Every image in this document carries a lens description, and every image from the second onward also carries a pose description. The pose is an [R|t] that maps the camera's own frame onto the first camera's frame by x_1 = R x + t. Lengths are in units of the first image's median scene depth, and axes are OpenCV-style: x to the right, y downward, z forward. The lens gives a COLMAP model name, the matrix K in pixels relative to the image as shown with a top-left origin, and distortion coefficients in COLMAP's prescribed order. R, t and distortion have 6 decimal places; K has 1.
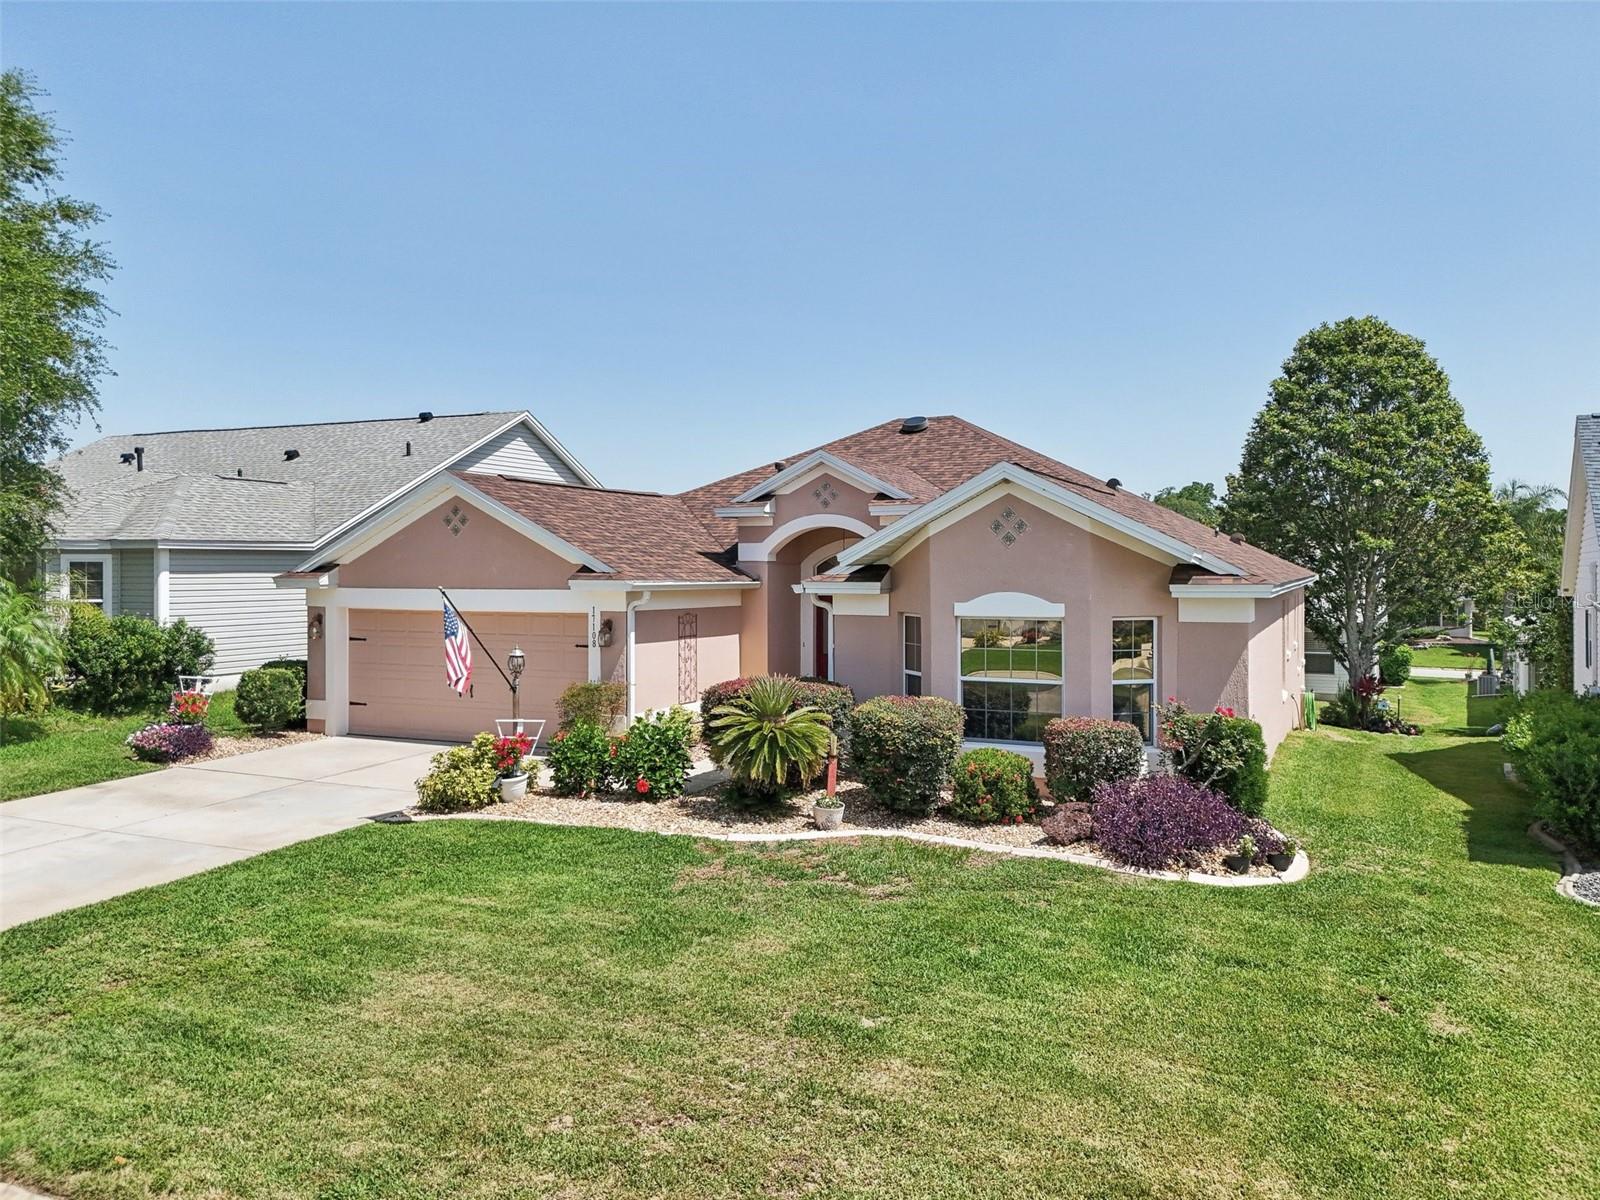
lens RADIAL K [[1211.7, 0, 800.0], [0, 1211.7, 600.0], [0, 0, 1]] dist [0.074212, -0.084436]
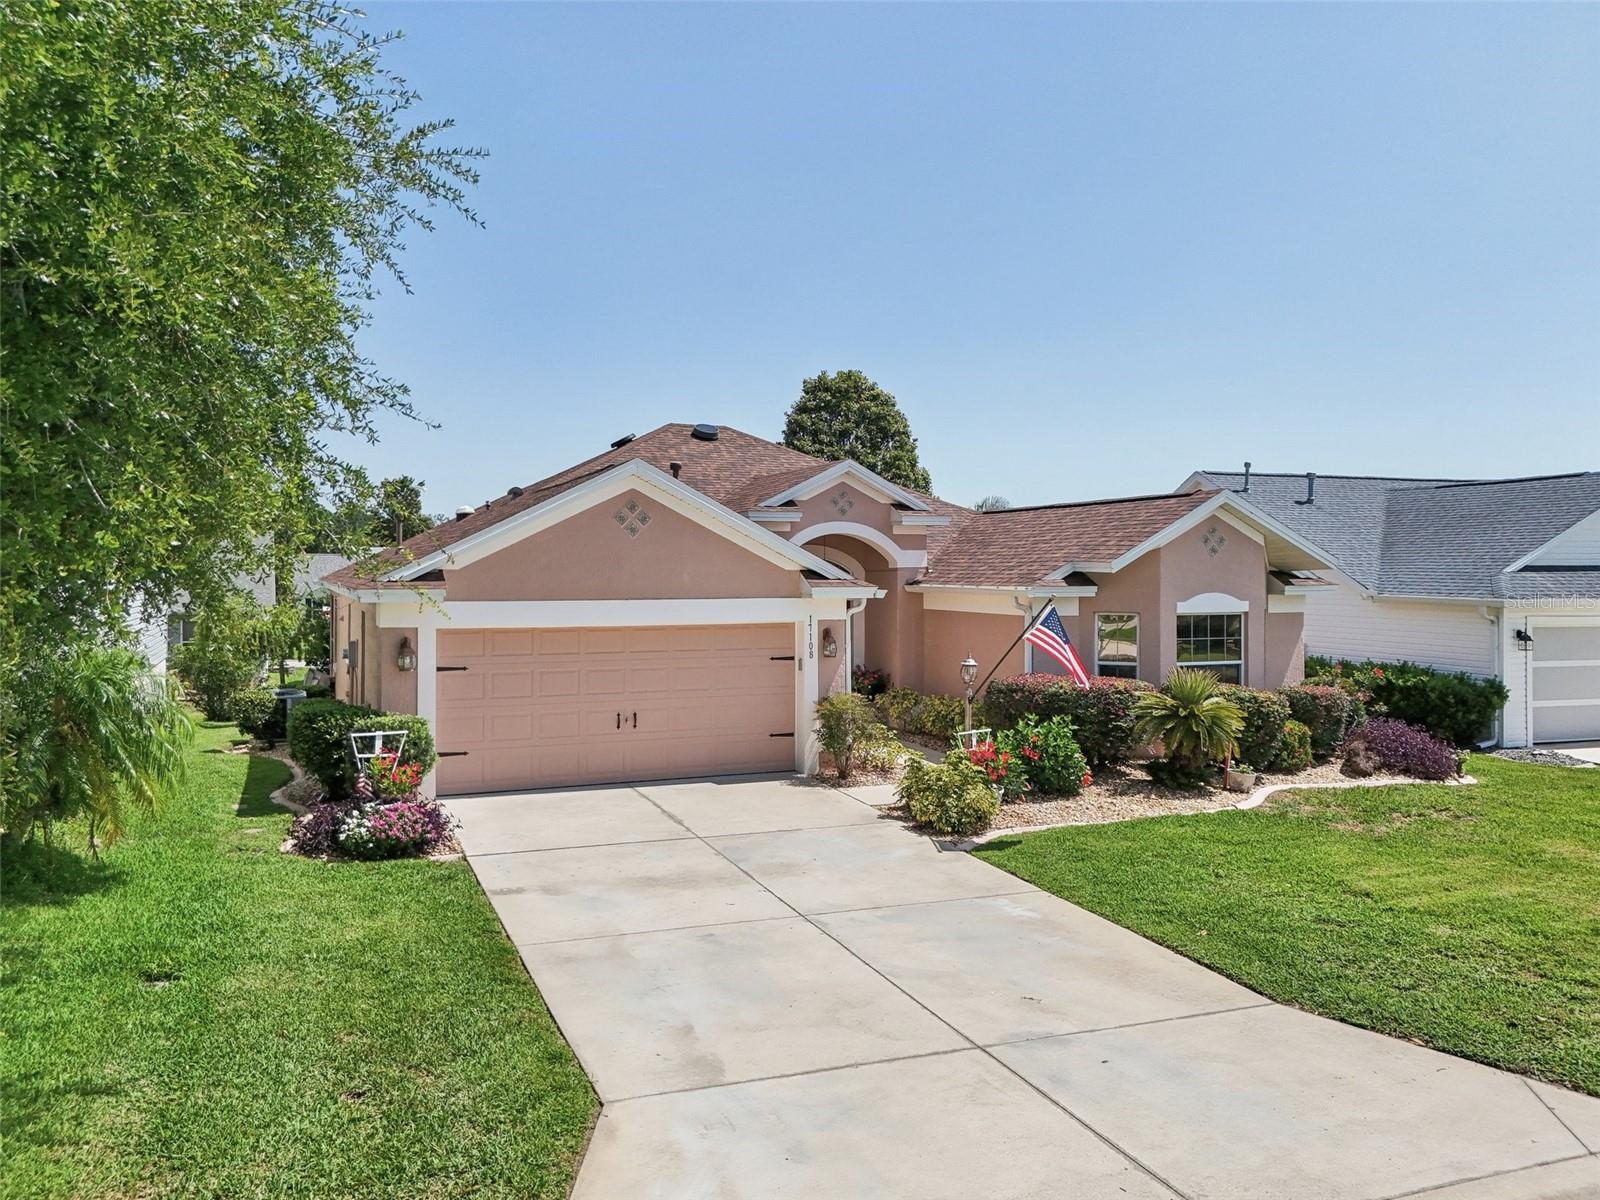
lens RADIAL K [[1211.7, 0, 800.0], [0, 1211.7, 600.0], [0, 0, 1]] dist [0.074212, -0.084436]
pose [[0.684939, -0.017167, 0.728398, -1.029362], [0.020088, 0.999787, 0.004675, -0.013298], [-0.728323, 0.011430, 0.685138, 0.437252]]
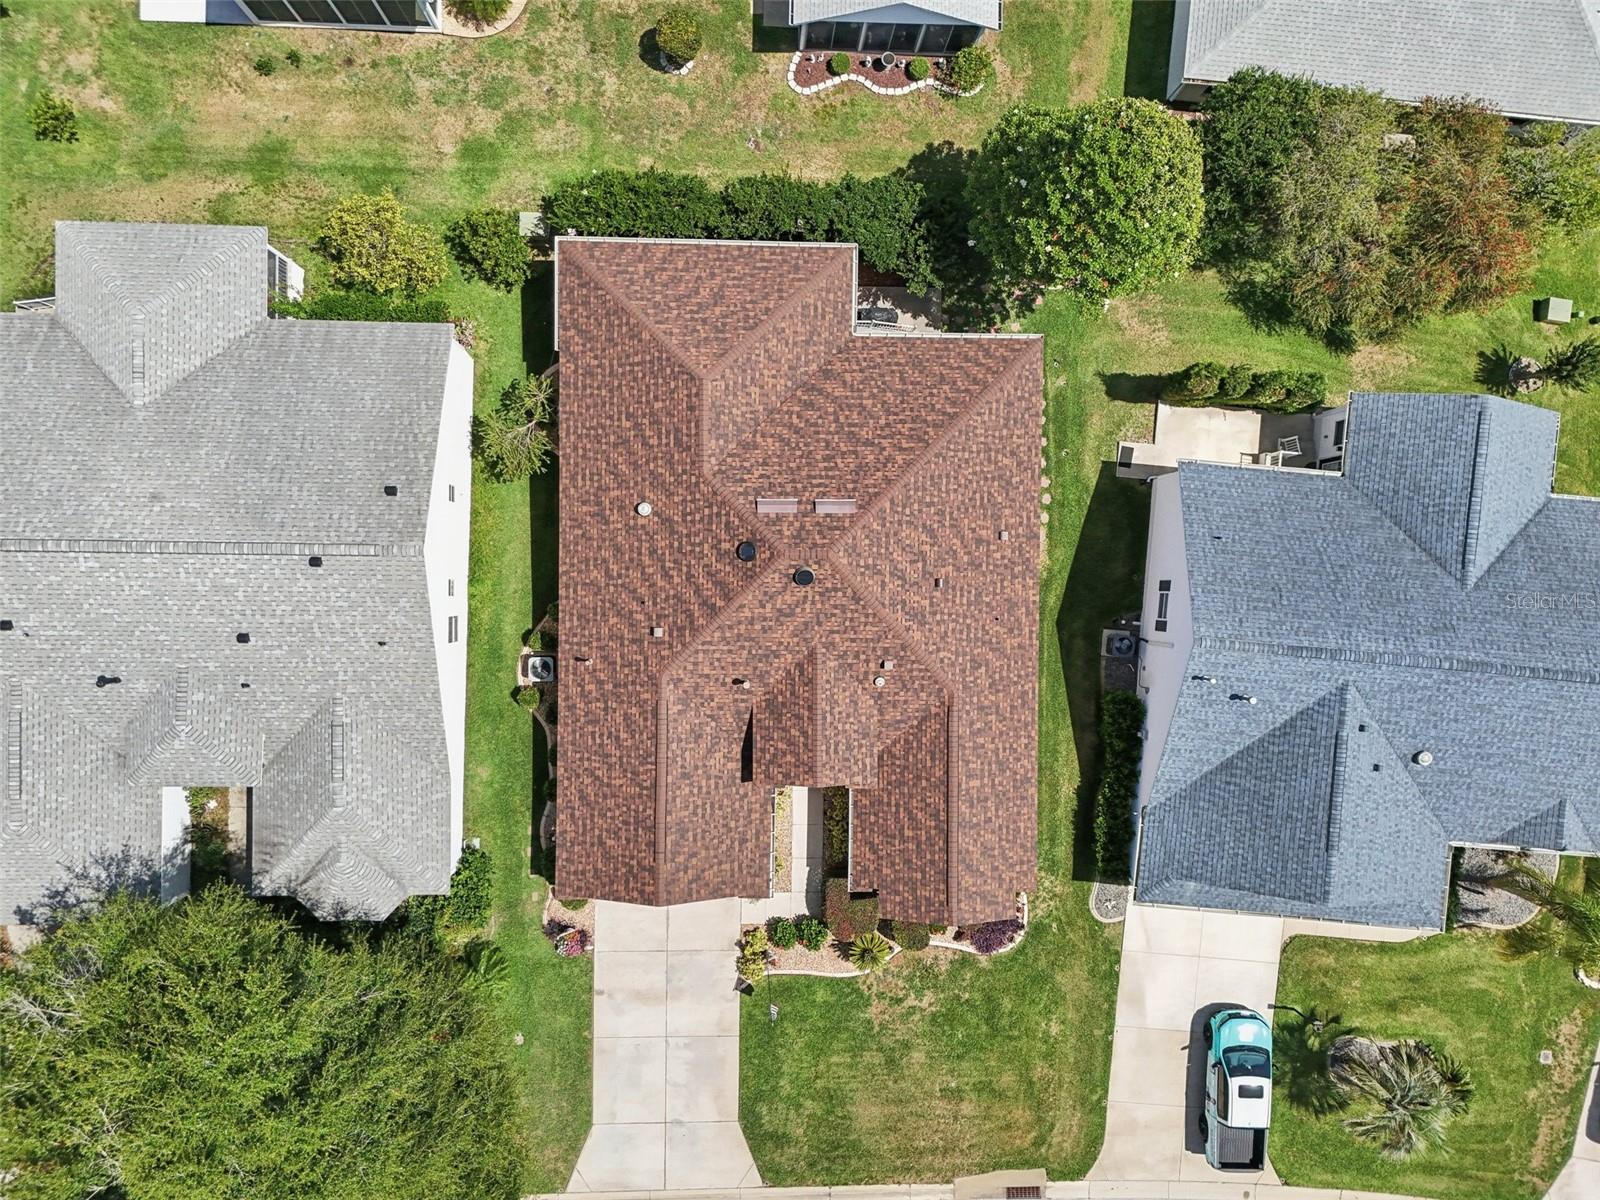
lens RADIAL K [[1199.1, 0, 800.0], [0, 1199.1, 600.0], [0, 0, 1]] dist [0.076947, -0.140951]
pose [[0.913614, -0.404327, 0.042773, 0.038626], [-0.041406, 0.012130, 0.999069, -2.578092], [-0.404470, -0.914534, -0.005660, 1.716392]]
